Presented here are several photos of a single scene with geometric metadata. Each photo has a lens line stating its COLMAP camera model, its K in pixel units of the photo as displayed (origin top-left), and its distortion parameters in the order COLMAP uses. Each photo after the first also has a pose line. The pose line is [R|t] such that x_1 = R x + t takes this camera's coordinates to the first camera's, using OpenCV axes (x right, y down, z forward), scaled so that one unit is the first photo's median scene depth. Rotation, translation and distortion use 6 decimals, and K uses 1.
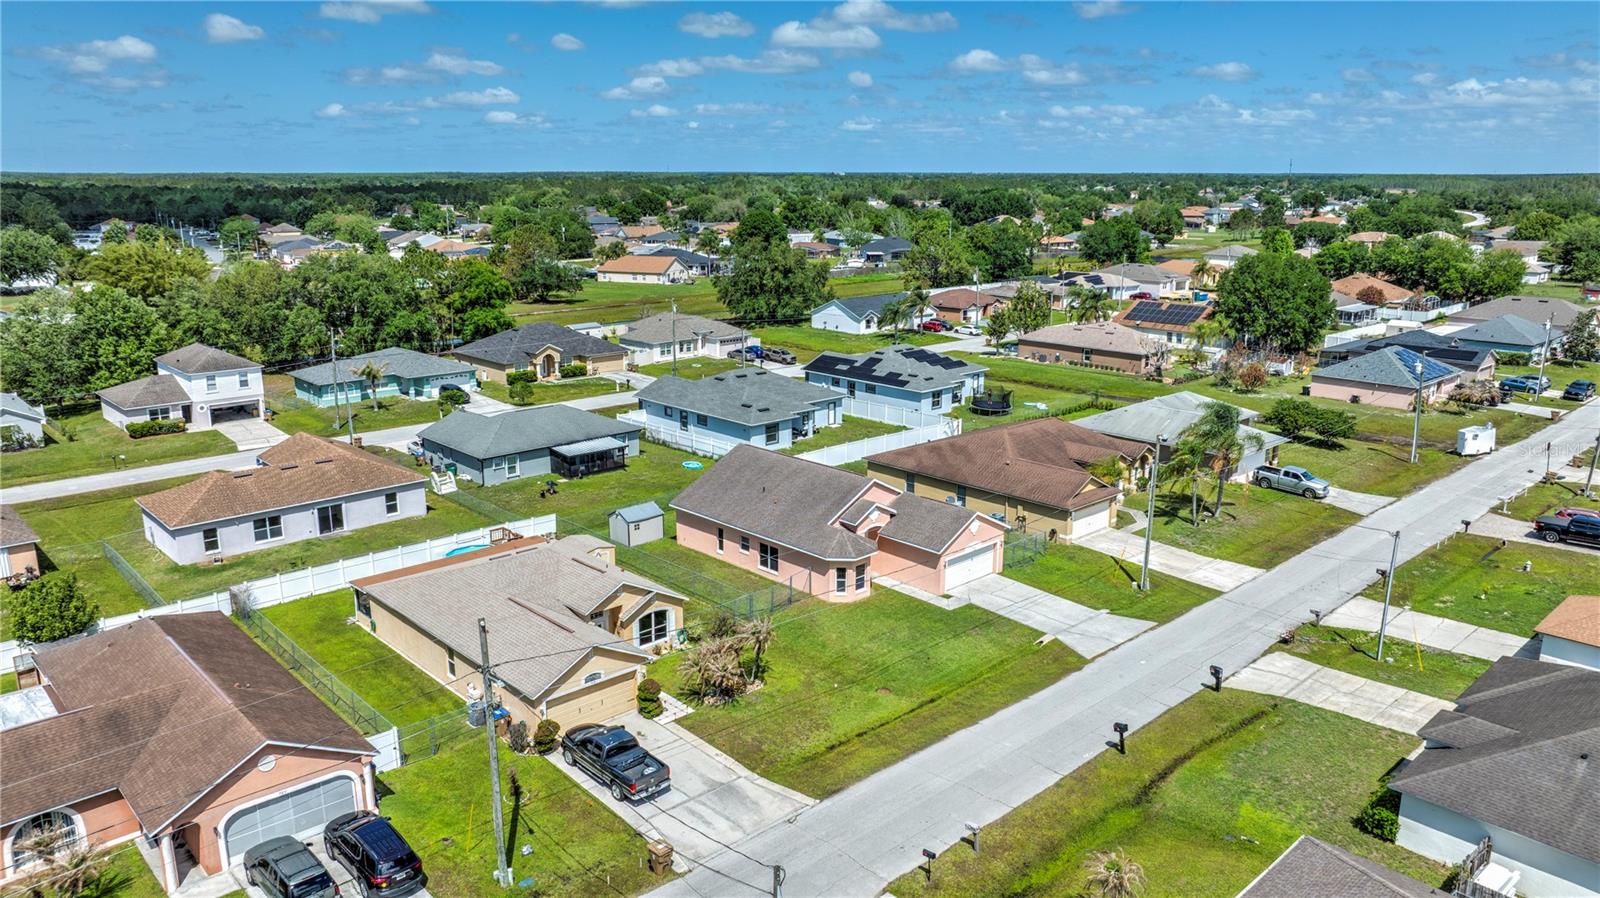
lens RADIAL K [[1127.8, 0, 811.4], [0, 1127.8, 446.8], [0, 0, 1]] dist [-0.012725, 0.002465]
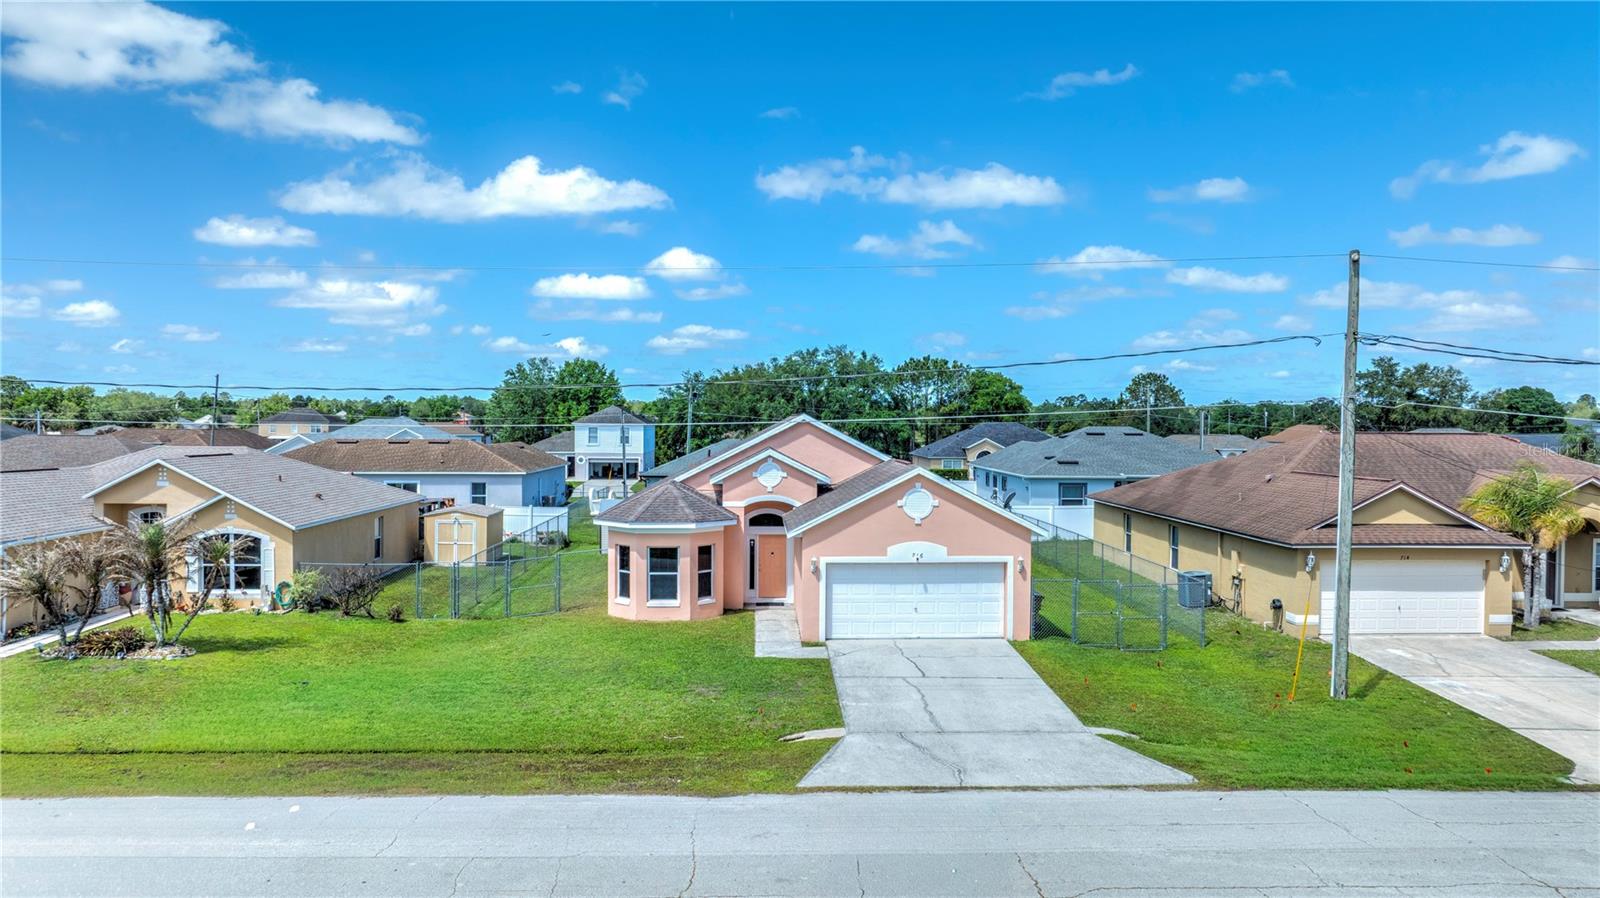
lens RADIAL K [[1127.8, 0, 811.4], [0, 1127.8, 446.8], [0, 0, 1]] dist [-0.012725, 0.002465]
pose [[0.759513, 0.017967, -0.650244, 0.331200], [-0.157669, 0.974895, -0.157227, 0.103539], [0.631095, 0.221939, 0.743278, 0.536420]]
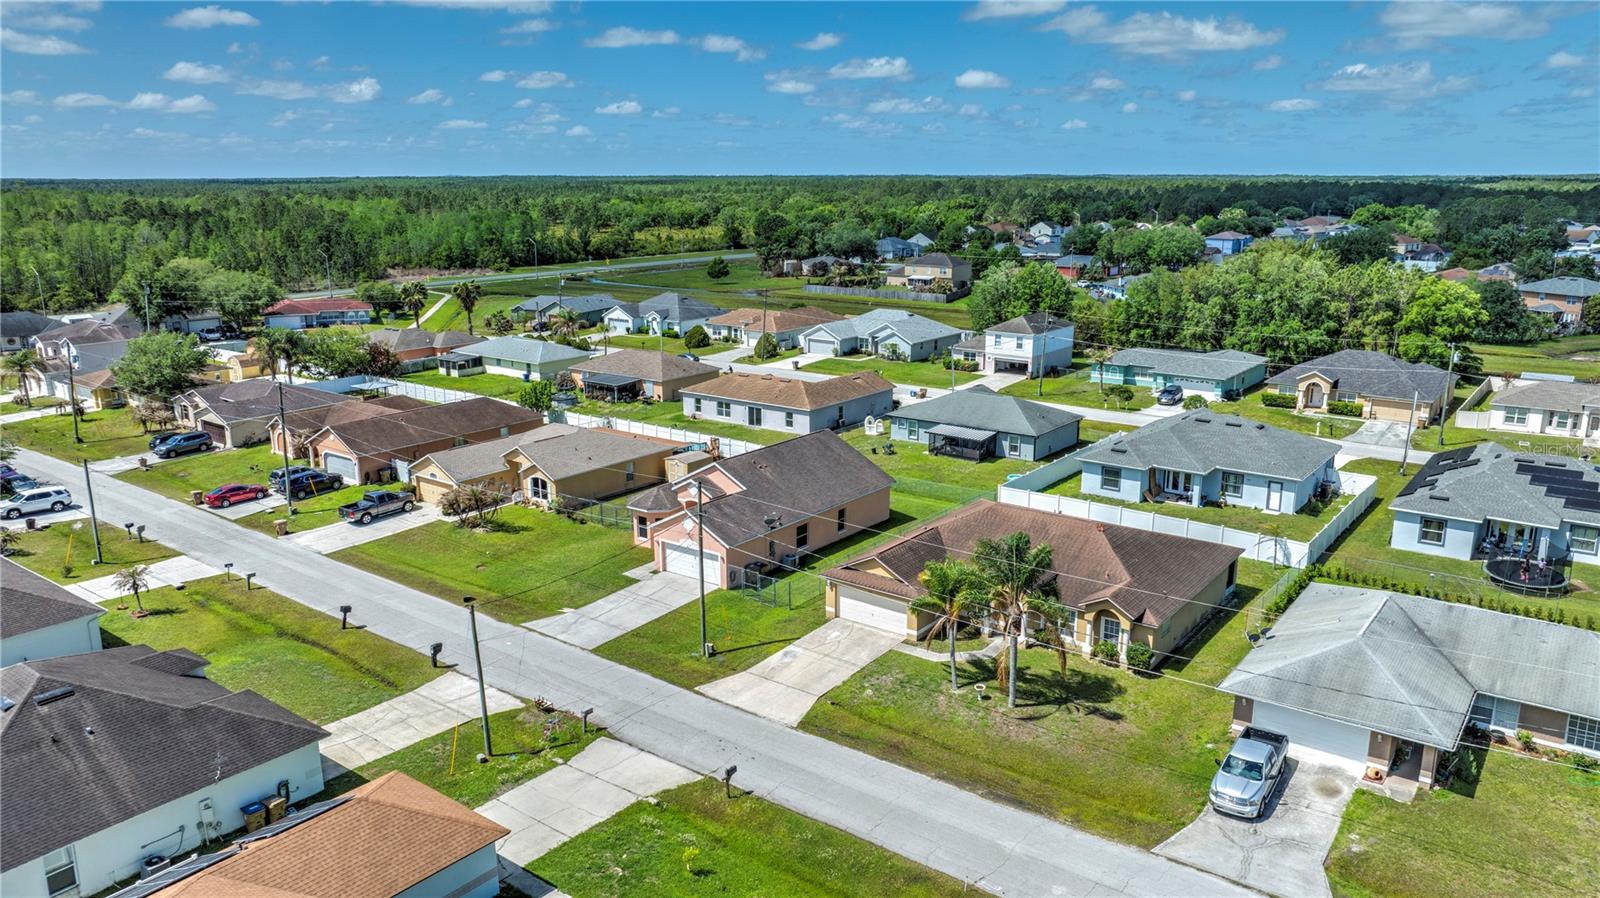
lens RADIAL K [[1127.8, 0, 811.4], [0, 1127.8, 446.8], [0, 0, 1]] dist [-0.012725, 0.002465]
pose [[0.172153, 0.231555, -0.957468, 0.947867], [-0.233289, 0.953913, 0.188750, -0.182421], [0.957047, 0.190873, 0.218238, 0.724092]]
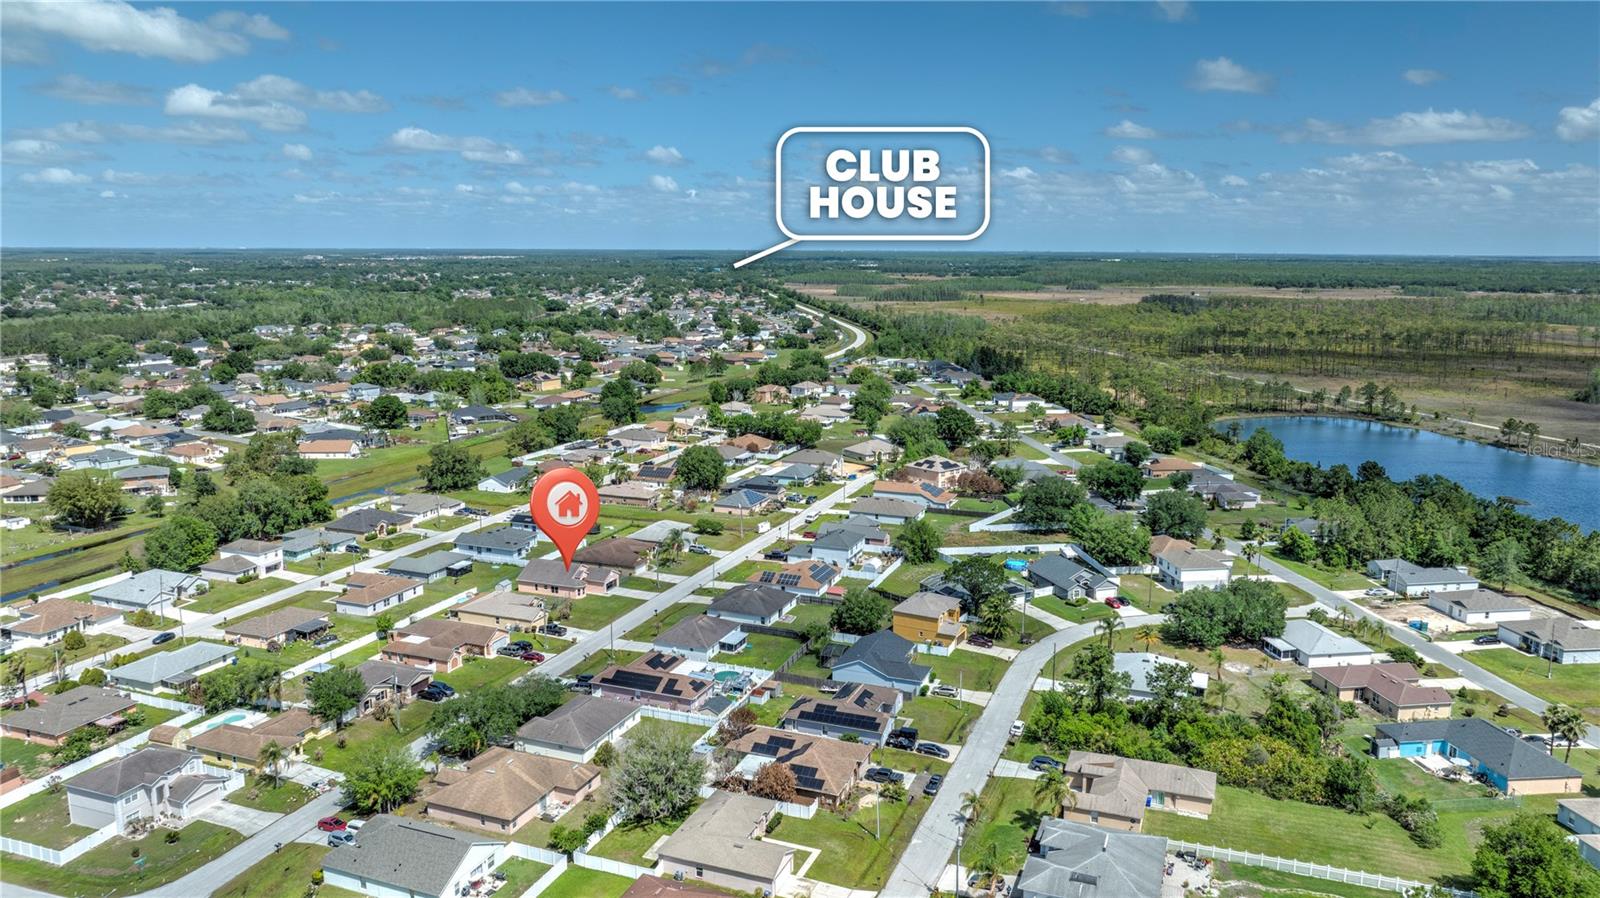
lens RADIAL K [[1127.8, 0, 811.4], [0, 1127.8, 446.8], [0, 0, 1]] dist [-0.012725, 0.002465]
pose [[0.903209, -0.072610, 0.423014, -0.651234], [0.098049, 0.994430, -0.038660, -0.111016], [-0.417851, 0.076394, 0.905298, -2.161398]]
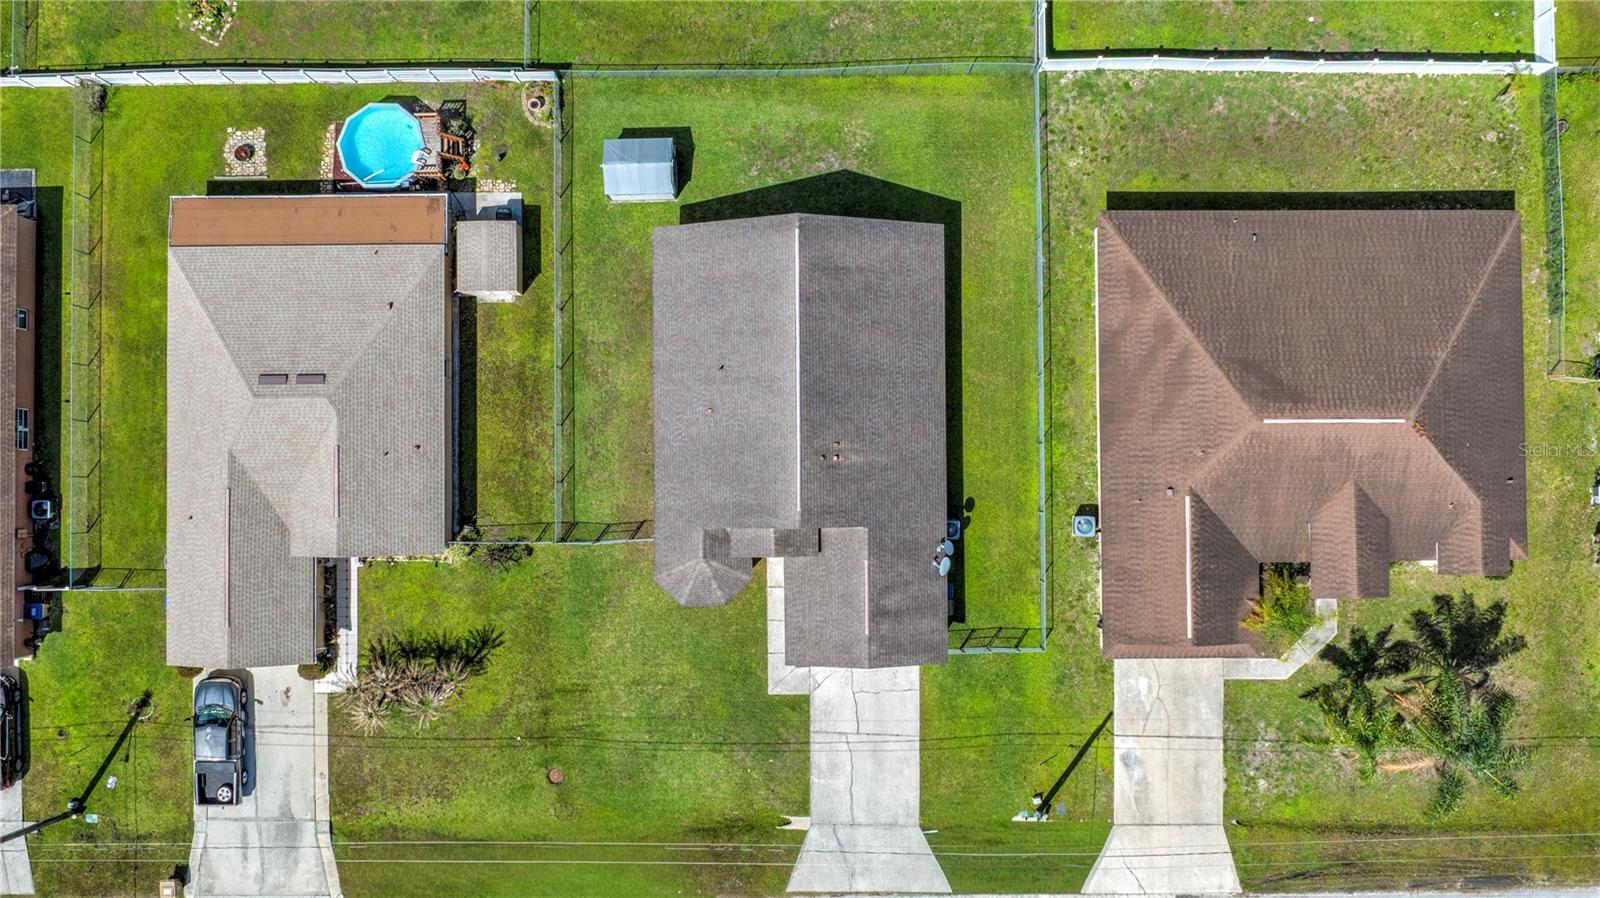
lens RADIAL K [[1127.8, 0, 811.4], [0, 1127.8, 446.8], [0, 0, 1]] dist [-0.012725, 0.002465]
pose [[0.731720, 0.681263, -0.021593, 0.036317], [-0.155134, 0.197305, 0.967990, -0.504668], [0.663716, -0.704948, 0.250059, 0.751470]]
